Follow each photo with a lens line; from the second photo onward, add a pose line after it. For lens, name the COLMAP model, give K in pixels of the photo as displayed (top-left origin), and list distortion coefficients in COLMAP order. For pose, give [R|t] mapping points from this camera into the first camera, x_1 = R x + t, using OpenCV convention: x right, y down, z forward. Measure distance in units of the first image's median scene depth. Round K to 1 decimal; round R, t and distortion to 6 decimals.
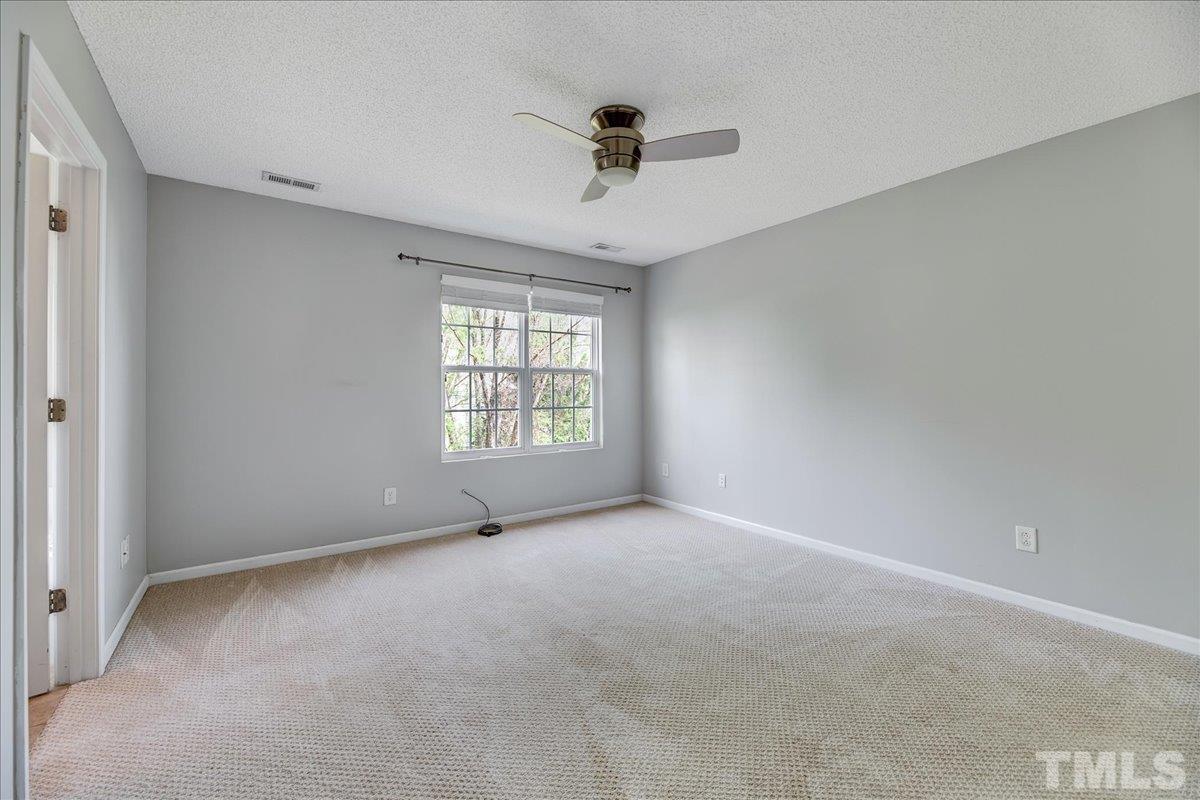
lens RADIAL K [[486.6, 0, 594.6], [0, 486.6, 391.6], [0, 0, 1]] dist [0.000284, -0.003511]
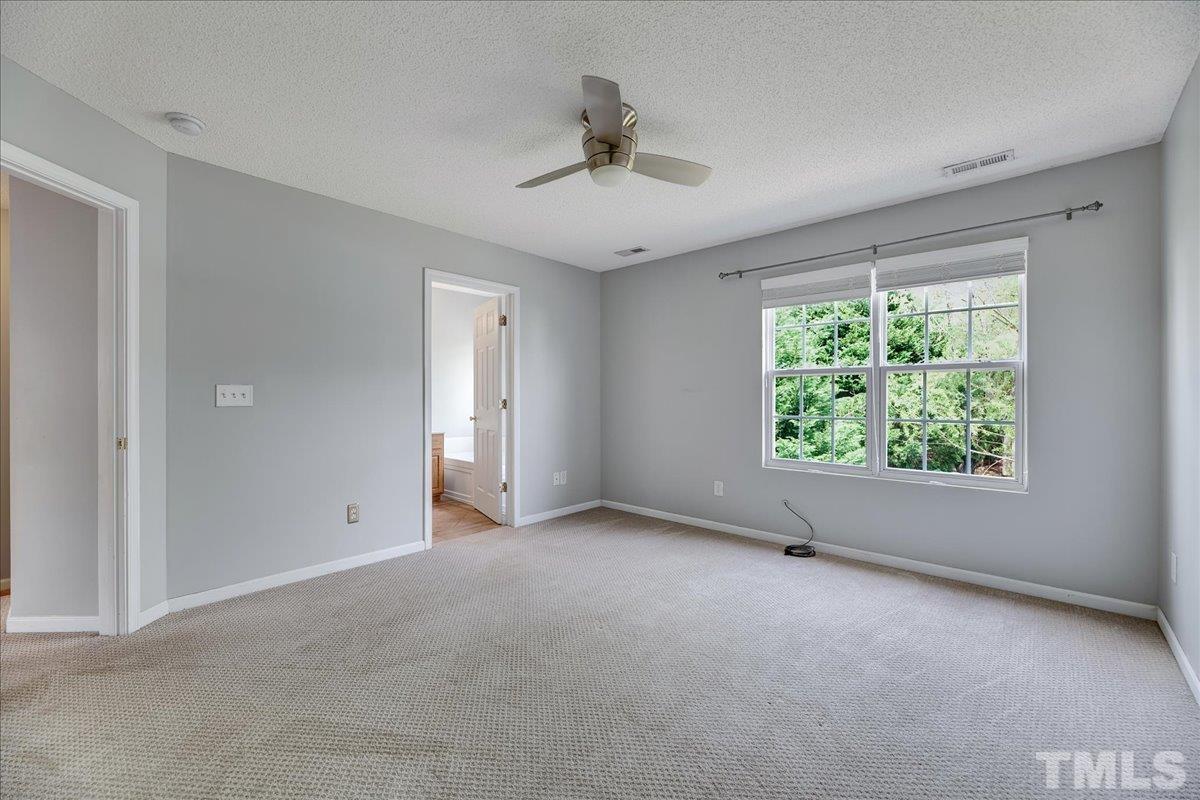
lens RADIAL K [[486.6, 0, 589.1], [0, 486.6, 395.8], [0, 0, 1]] dist [0.000284, -0.003511]
pose [[0.200020, 0.007921, -0.979760, 0.570267], [0.000641, 0.999966, 0.008215, -0.010039], [0.979792, -0.002272, 0.200008, 0.427758]]
